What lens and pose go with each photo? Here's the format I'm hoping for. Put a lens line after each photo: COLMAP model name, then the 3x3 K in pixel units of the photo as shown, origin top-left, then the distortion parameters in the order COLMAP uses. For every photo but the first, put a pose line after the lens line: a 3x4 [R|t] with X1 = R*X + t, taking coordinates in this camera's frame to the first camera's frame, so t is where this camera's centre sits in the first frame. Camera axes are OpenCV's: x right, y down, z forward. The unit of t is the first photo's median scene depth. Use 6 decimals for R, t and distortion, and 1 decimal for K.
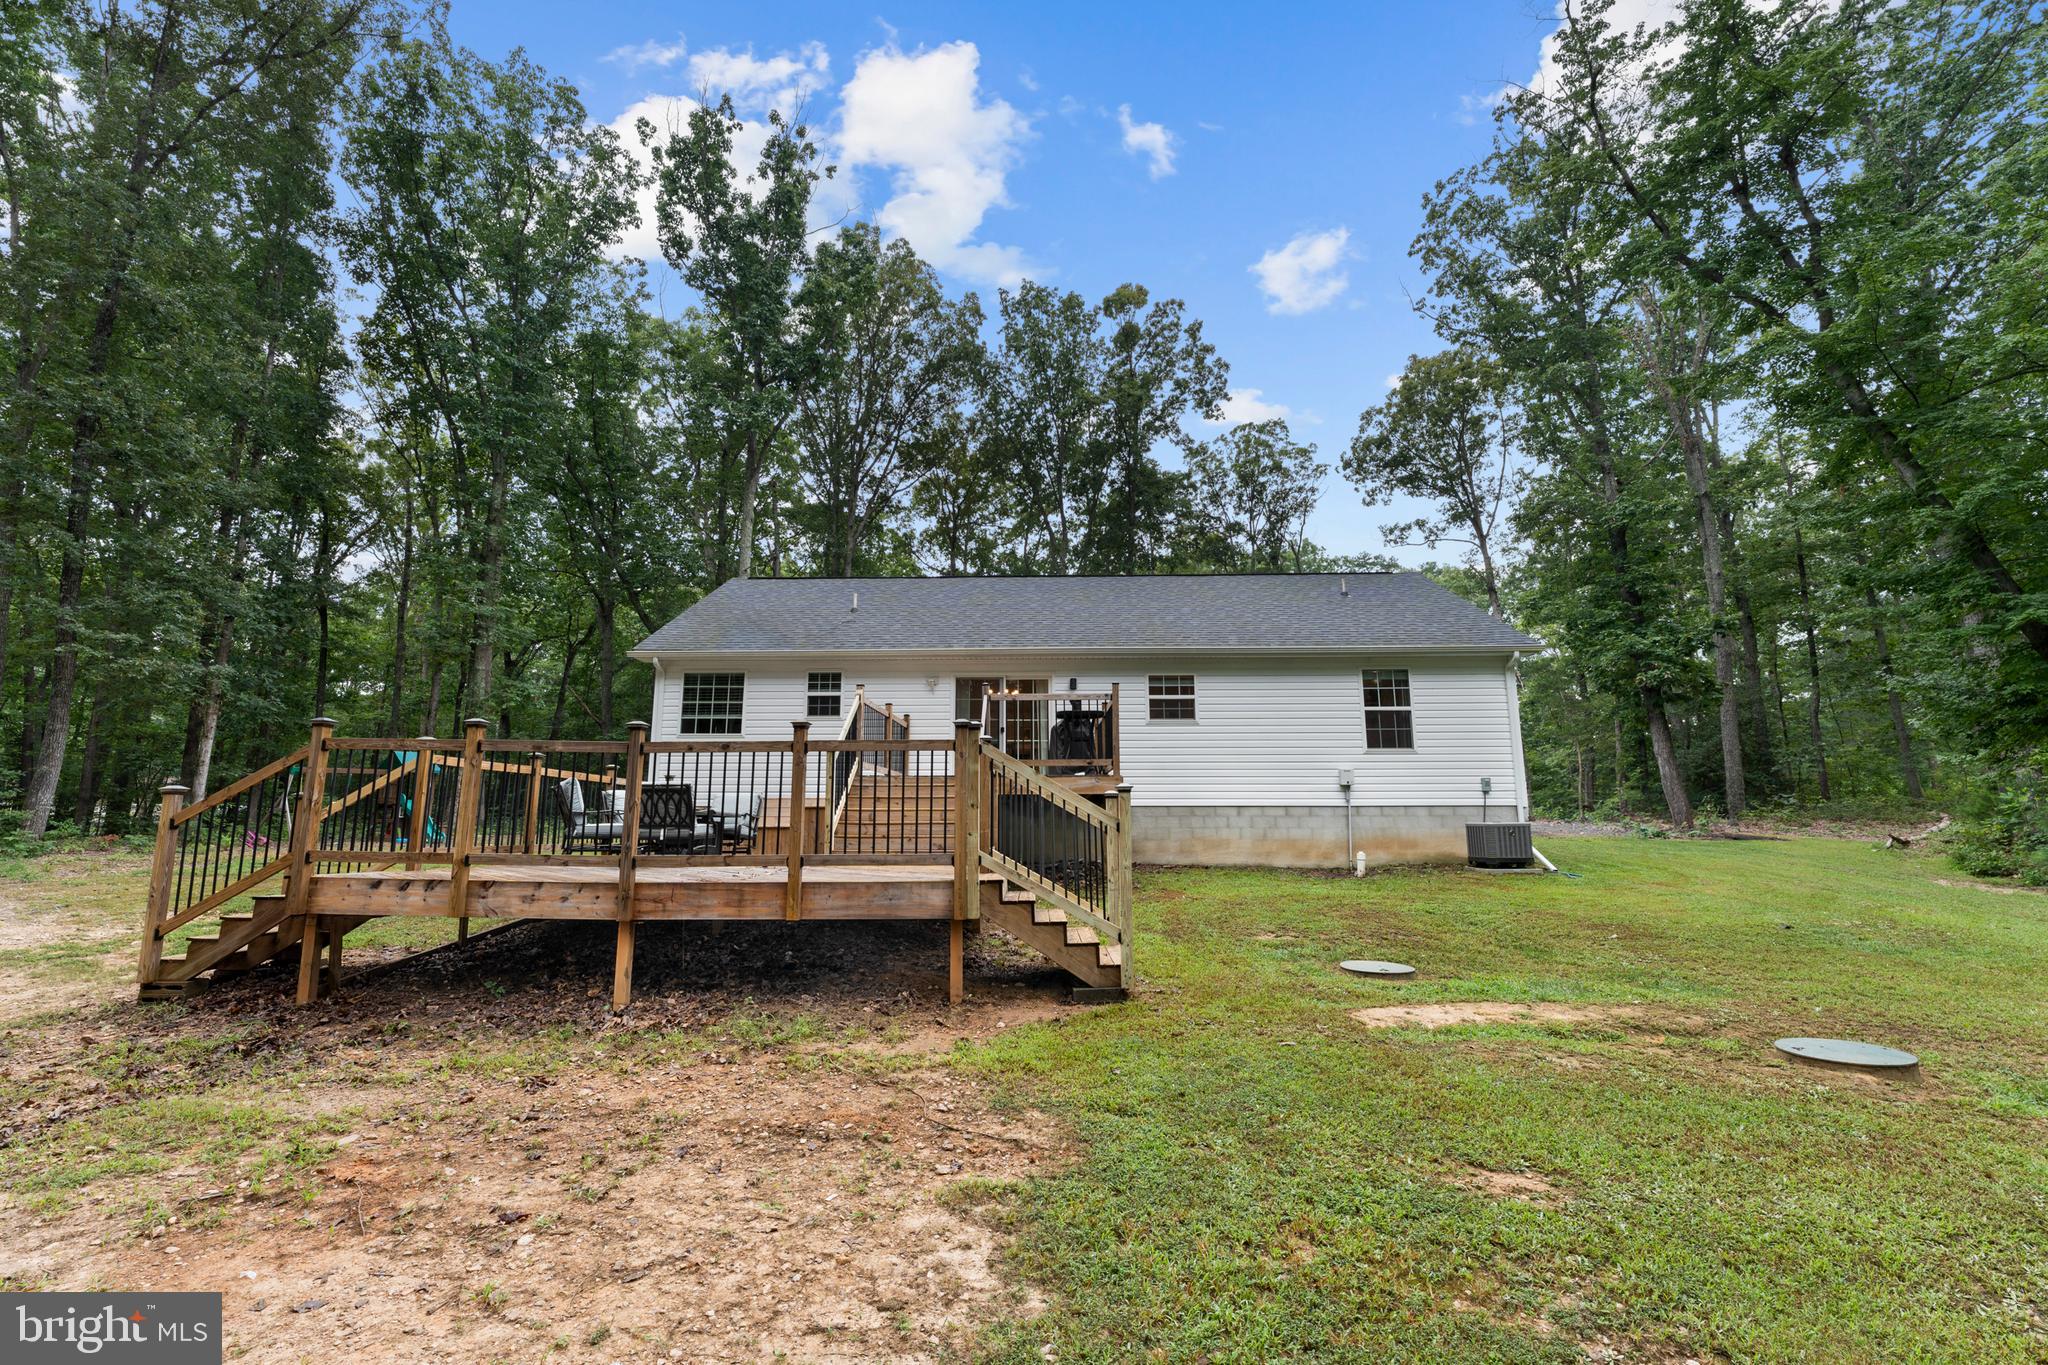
lens RADIAL K [[872.4, 0, 1024.0], [0, 872.4, 682.5], [0, 0, 1]] dist [-0.000236, -0.000079]
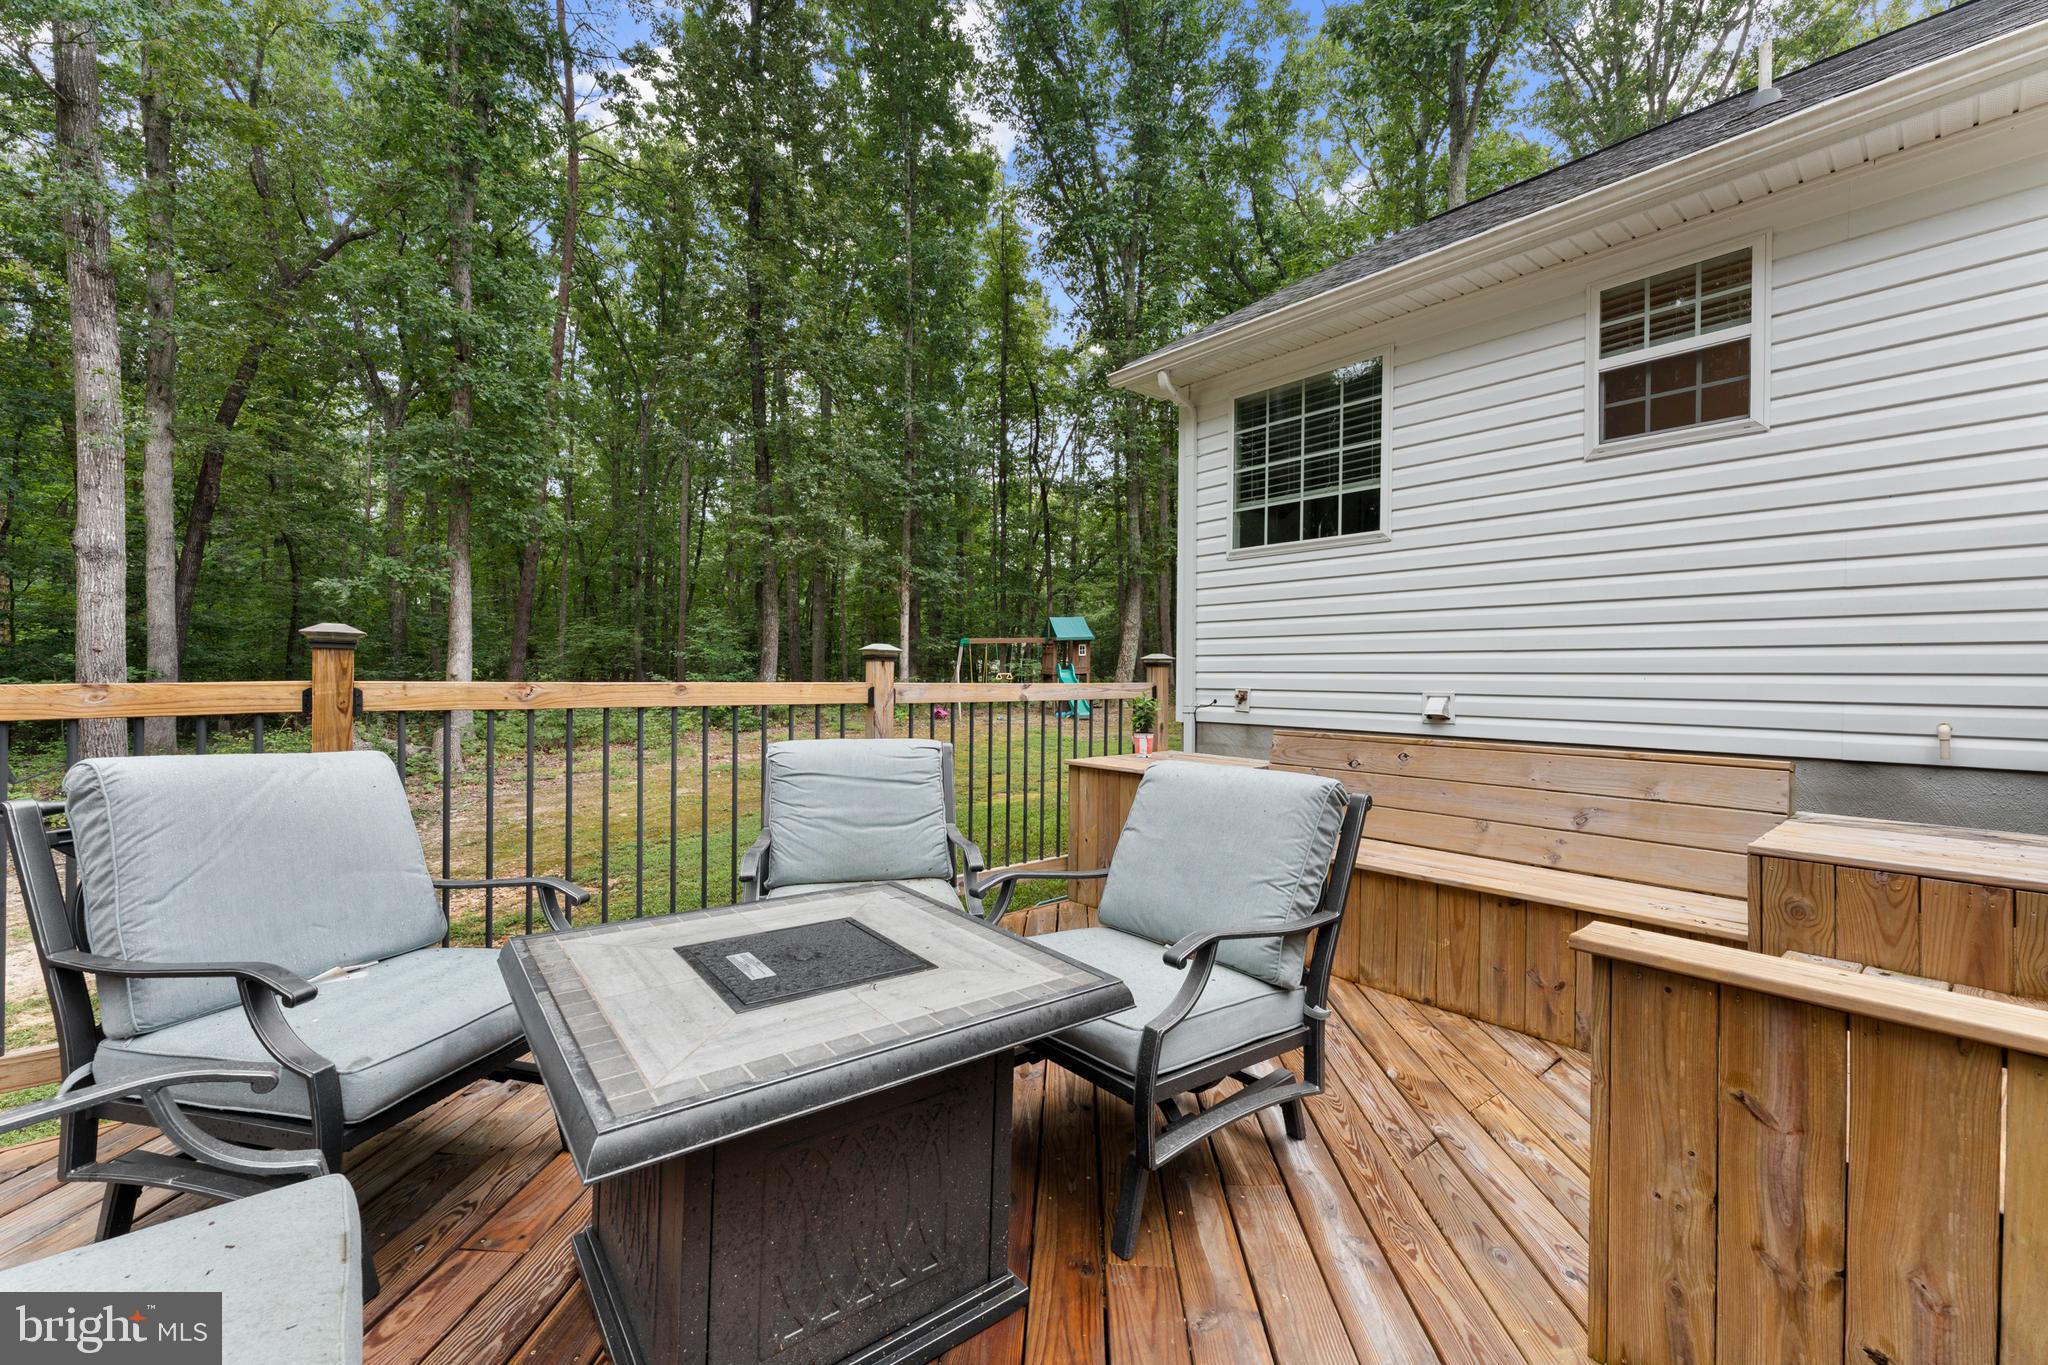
lens RADIAL K [[816.2, 0, 1019.0], [0, 816.2, 679.6], [0, 0, 1]] dist [0.000927, 0.000070]
pose [[0.668743, 0.009485, -0.743433, -0.173093], [0.119665, 0.985509, 0.120216, 0.060393], [0.733800, -0.169357, 0.657917, 0.656841]]
